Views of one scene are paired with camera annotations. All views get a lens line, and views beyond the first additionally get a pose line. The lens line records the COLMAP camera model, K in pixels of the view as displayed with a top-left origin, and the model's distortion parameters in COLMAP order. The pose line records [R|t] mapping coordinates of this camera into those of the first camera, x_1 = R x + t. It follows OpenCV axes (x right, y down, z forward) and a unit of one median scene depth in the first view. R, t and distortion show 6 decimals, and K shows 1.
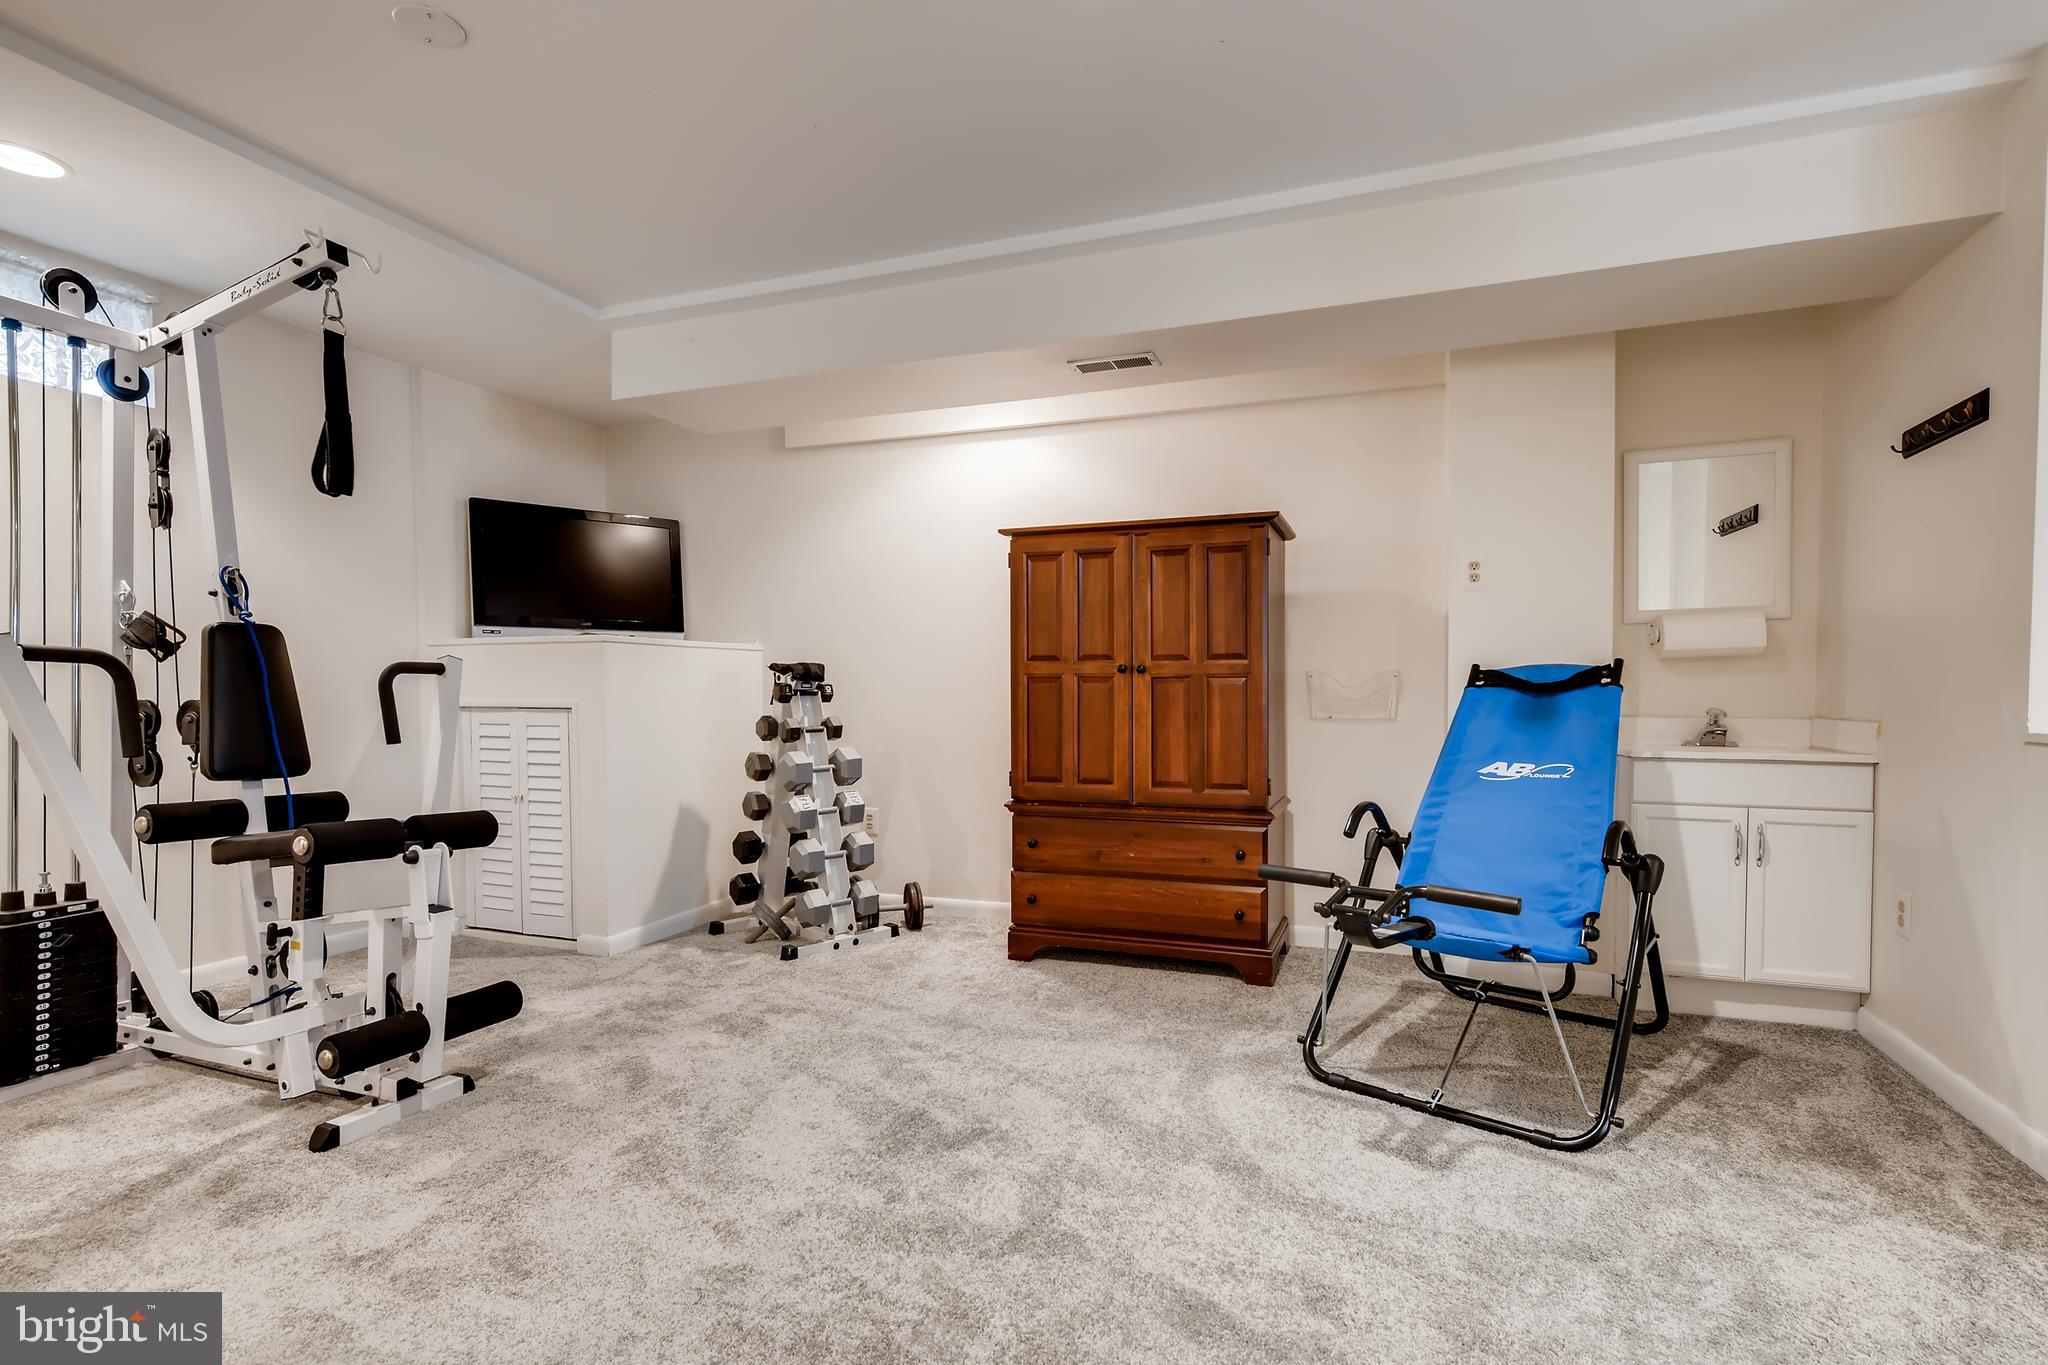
lens RADIAL K [[958.7, 0, 1068.2], [0, 958.7, 703.1], [0, 0, 1]] dist [0.004893, -0.000107]
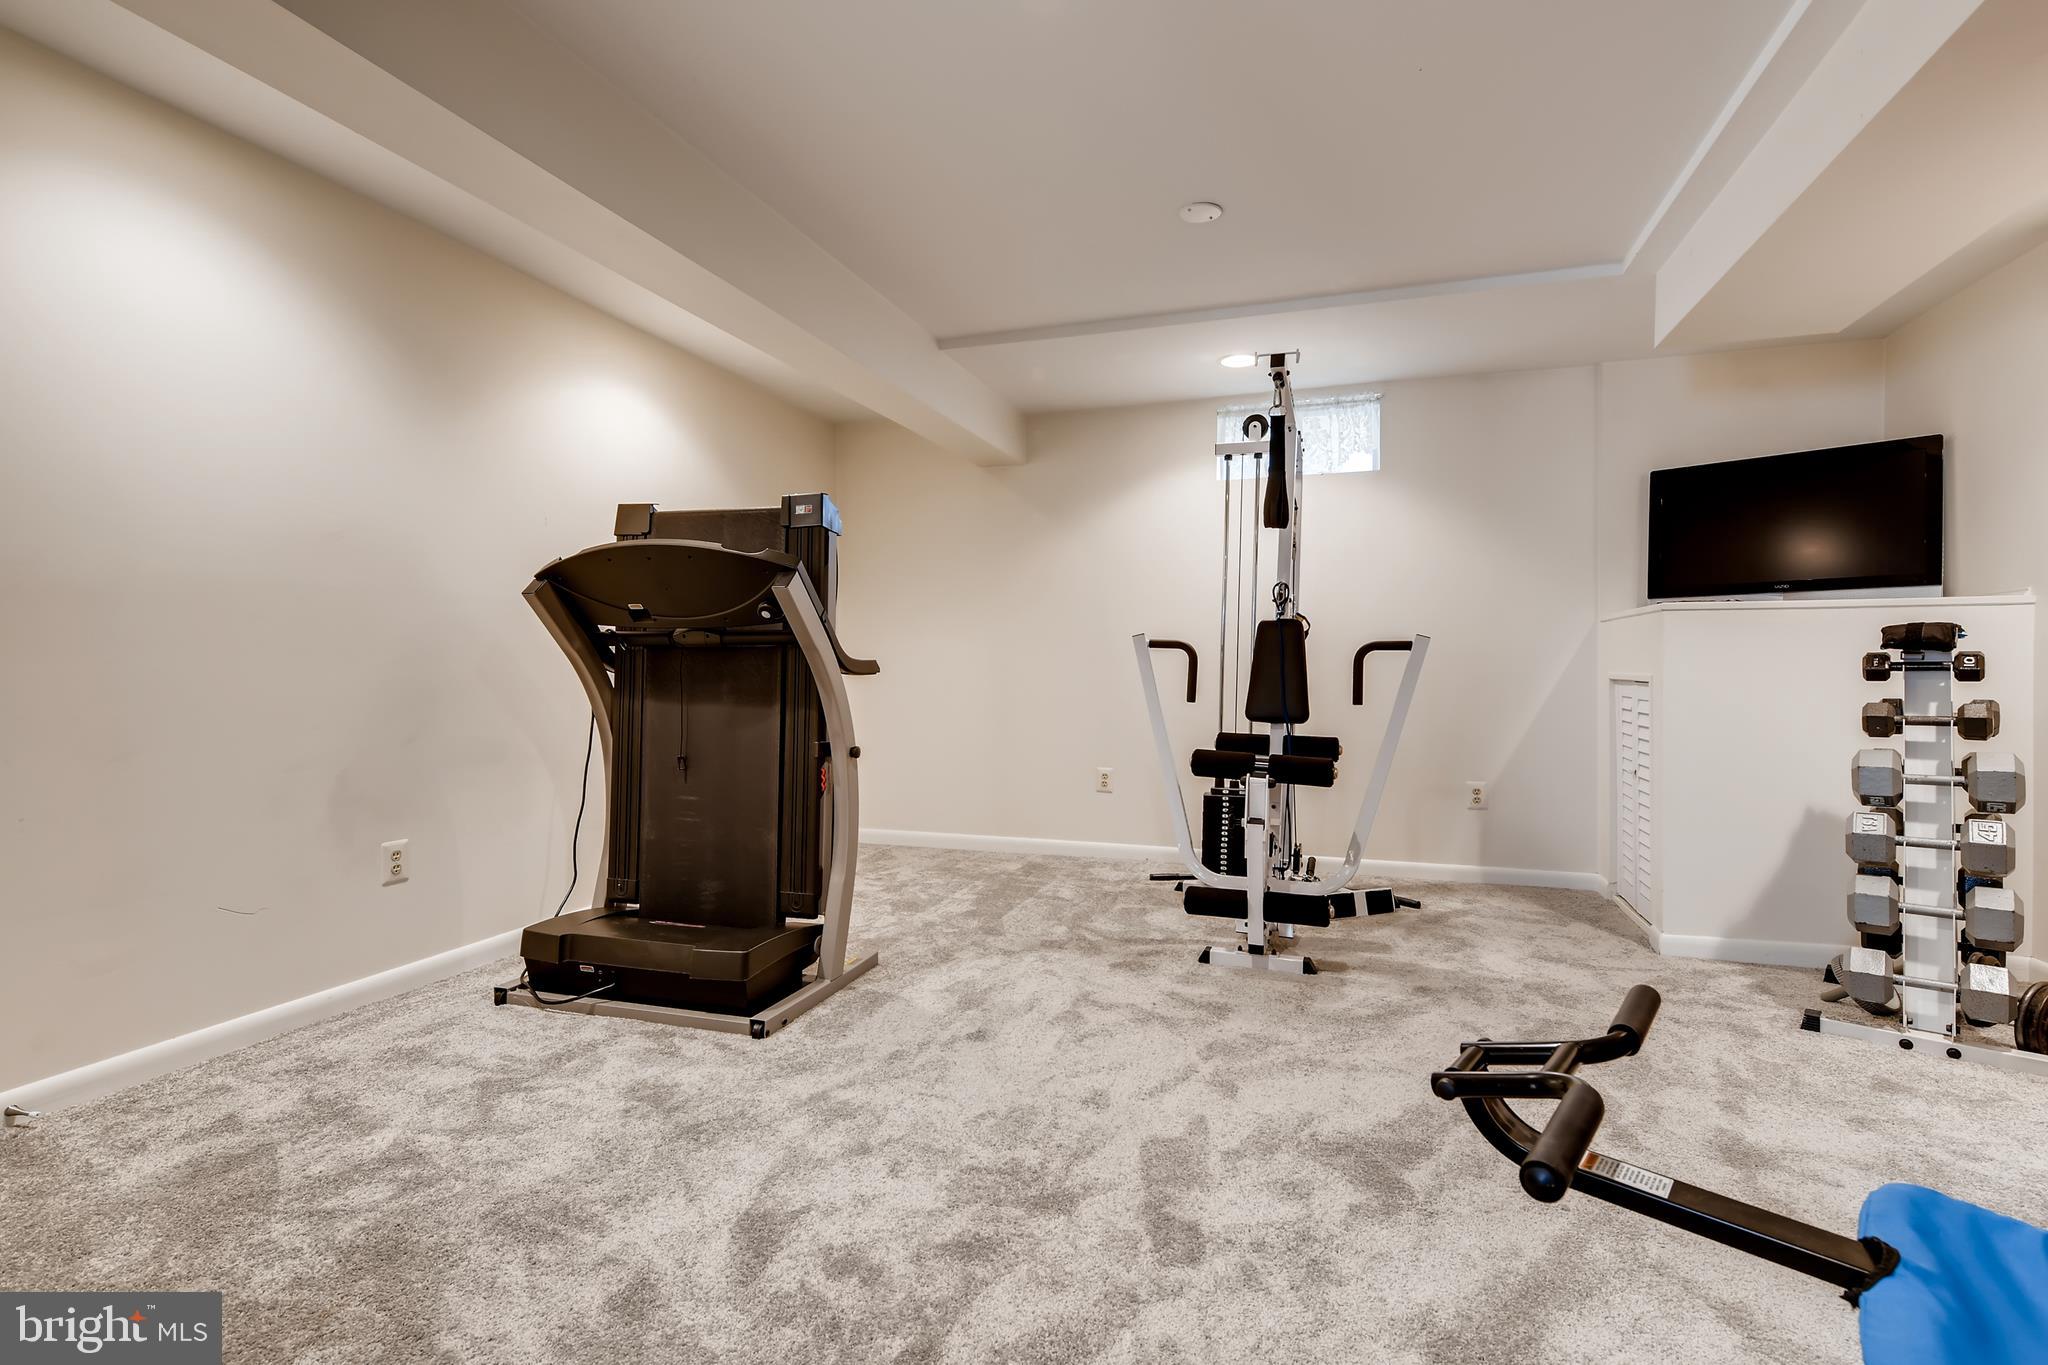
lens RADIAL K [[958.7, 0, 1027.3], [0, 958.7, 668.8], [0, 0, 1]] dist [0.004893, -0.000107]
pose [[0.039194, 0.004776, -0.999220, 0.617629], [-0.013040, 0.999906, 0.004268, -0.006466], [0.999147, 0.012863, 0.039252, 0.540282]]
